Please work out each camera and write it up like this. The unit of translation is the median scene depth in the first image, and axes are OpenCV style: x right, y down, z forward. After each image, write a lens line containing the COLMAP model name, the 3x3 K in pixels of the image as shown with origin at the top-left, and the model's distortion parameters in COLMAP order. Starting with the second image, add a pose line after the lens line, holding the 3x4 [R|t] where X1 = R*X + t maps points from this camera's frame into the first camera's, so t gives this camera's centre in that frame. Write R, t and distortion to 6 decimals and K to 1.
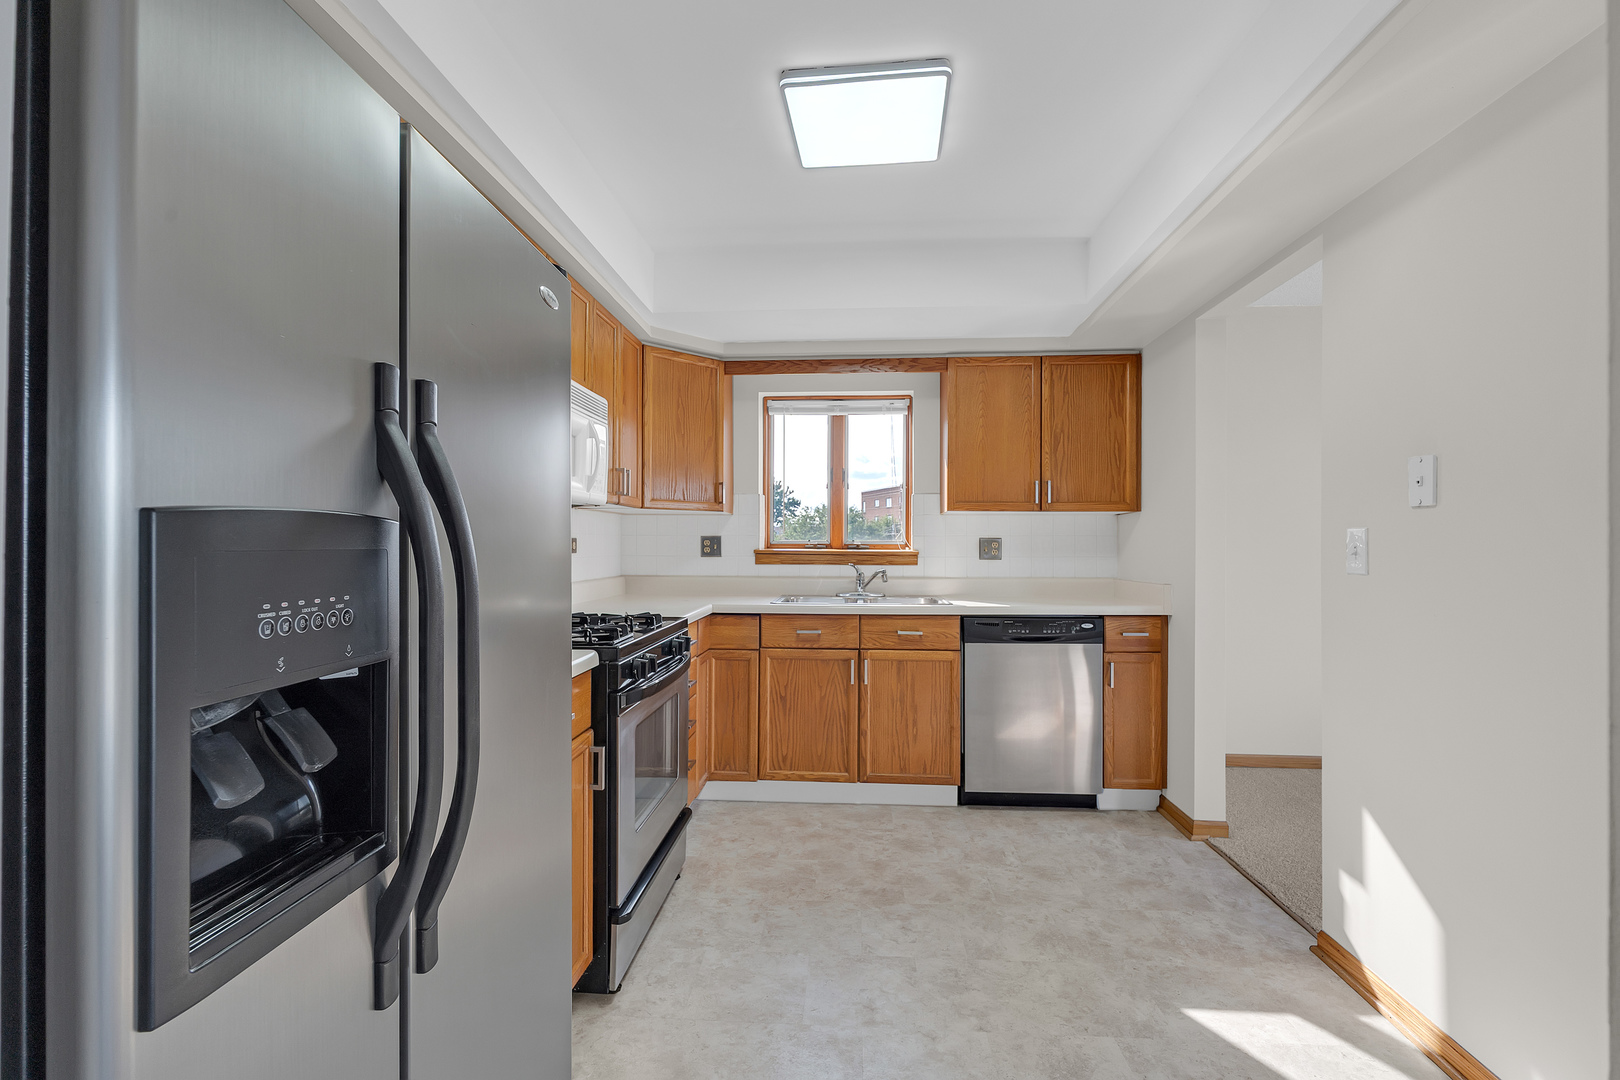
lens RADIAL K [[722.0, 0, 798.6], [0, 722.0, 535.1], [0, 0, 1]] dist [-0.008387, -0.000311]
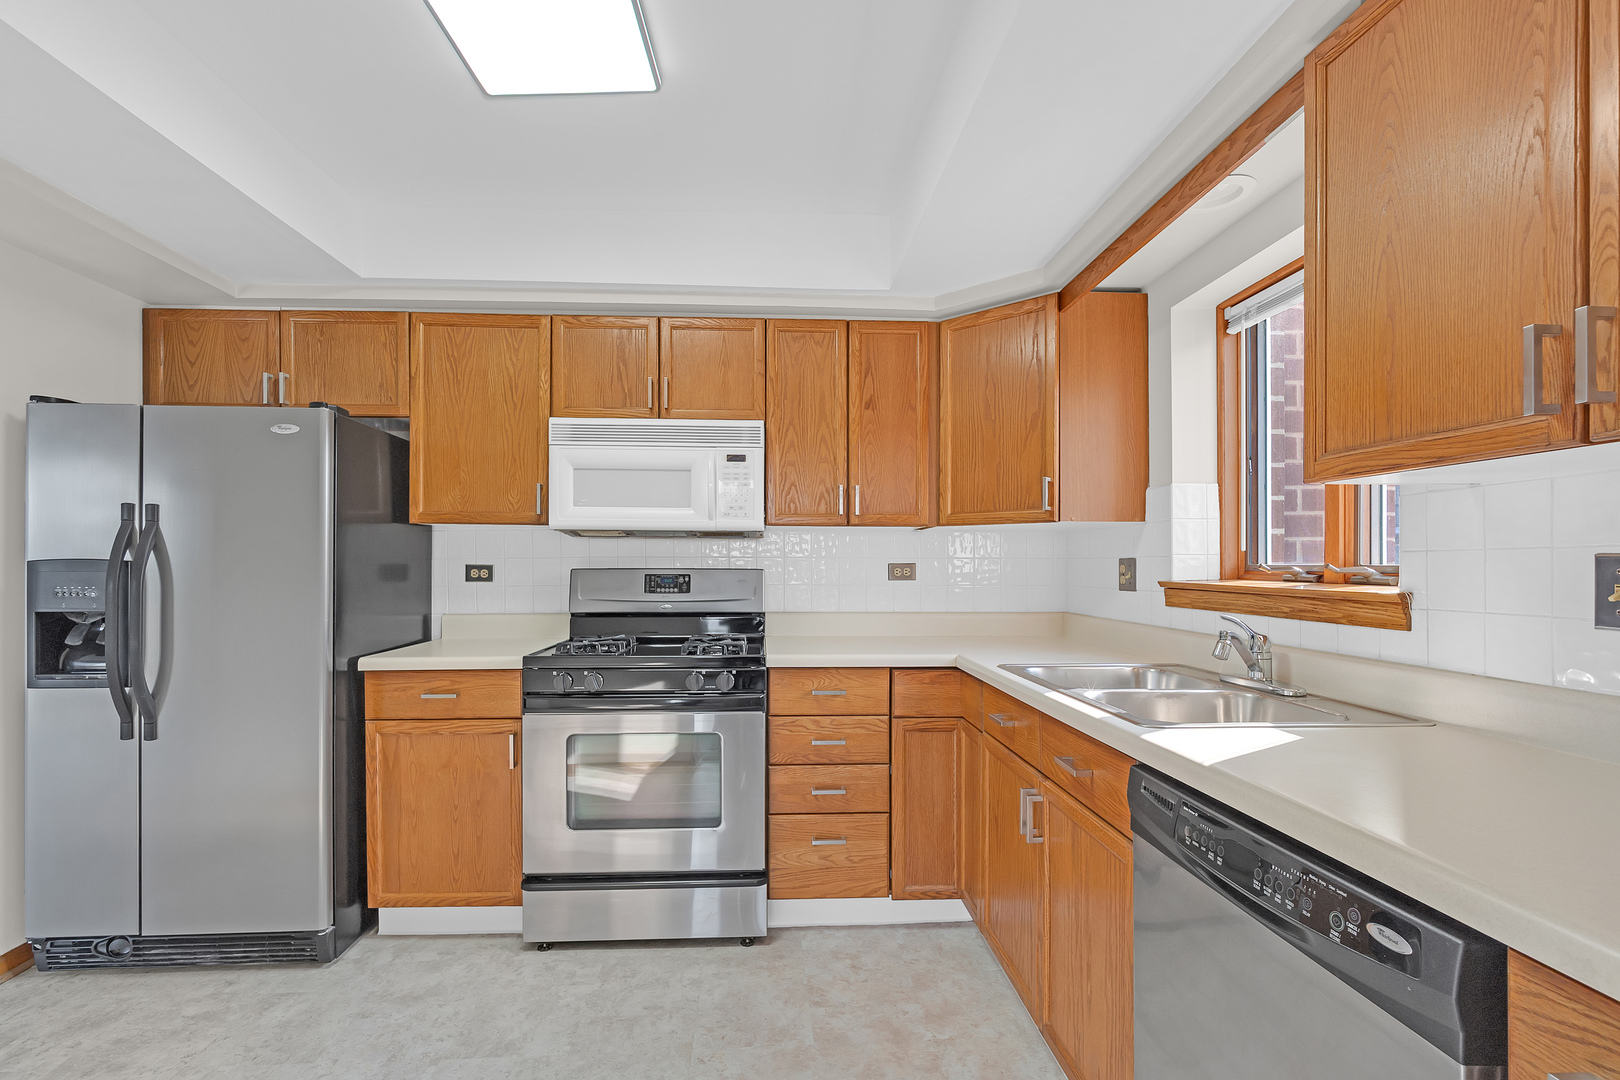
lens RADIAL K [[722.0, 0, 795.5], [0, 722.0, 565.8], [0, 0, 1]] dist [-0.008387, -0.000311]
pose [[0.120527, -0.006653, -0.992688, 0.596051], [0.010591, 0.999929, -0.005416, 0.008375], [0.992654, -0.009861, 0.120589, 0.781923]]
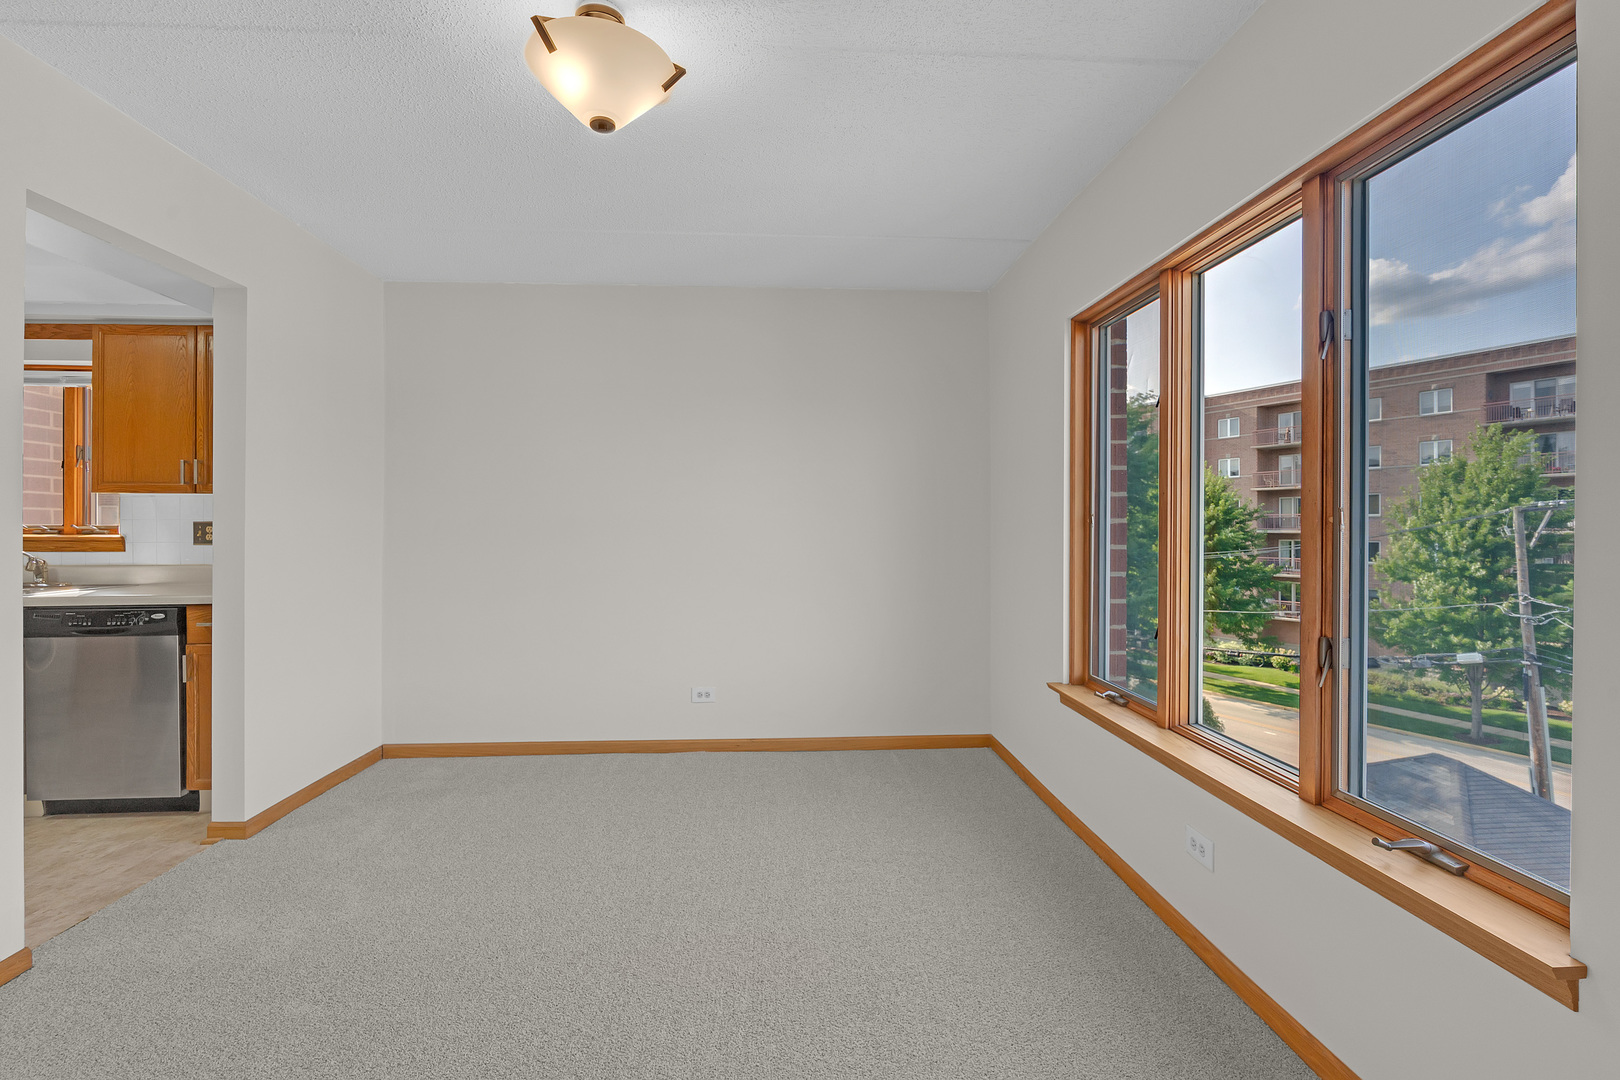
lens RADIAL K [[722.0, 0, 816.7], [0, 722.0, 524.5], [0, 0, 1]] dist [-0.008387, -0.000311]
pose [[0.989307, -0.004349, 0.145780, 1.093602], [0.003498, 0.999975, 0.006093, 0.005533], [-0.145803, -0.005518, 0.989298, -0.033083]]
